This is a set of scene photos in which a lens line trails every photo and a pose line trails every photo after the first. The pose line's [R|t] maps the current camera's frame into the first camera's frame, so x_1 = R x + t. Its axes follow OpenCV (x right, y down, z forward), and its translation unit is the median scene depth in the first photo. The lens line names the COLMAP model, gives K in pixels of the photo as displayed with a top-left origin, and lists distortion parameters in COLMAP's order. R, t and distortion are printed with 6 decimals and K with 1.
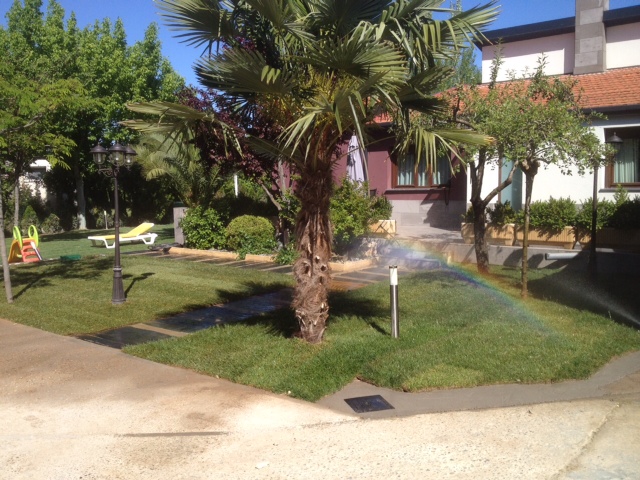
lens RADIAL K [[563.1, 0, 311.1], [0, 563.1, 227.4], [0, 0, 1]] dist [0.099299, -0.221772]
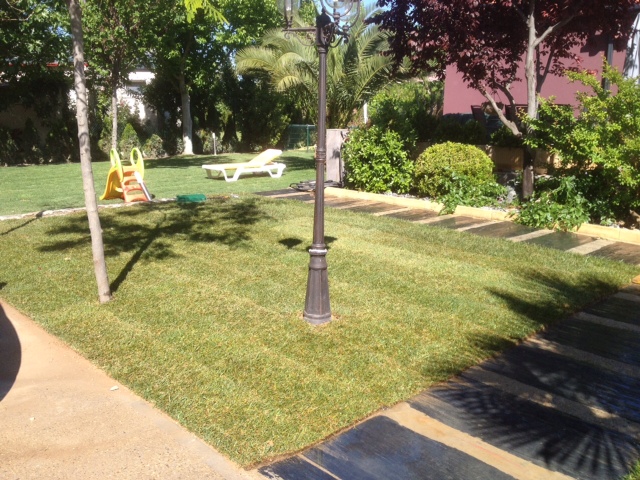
lens RADIAL K [[563.1, 0, 311.1], [0, 563.1, 227.4], [0, 0, 1]] dist [0.099299, -0.221772]
pose [[0.988623, 0.049717, -0.141964, -0.163229], [-0.031624, 0.991402, 0.126969, -0.002573], [0.147055, -0.121035, 0.981695, 0.315057]]
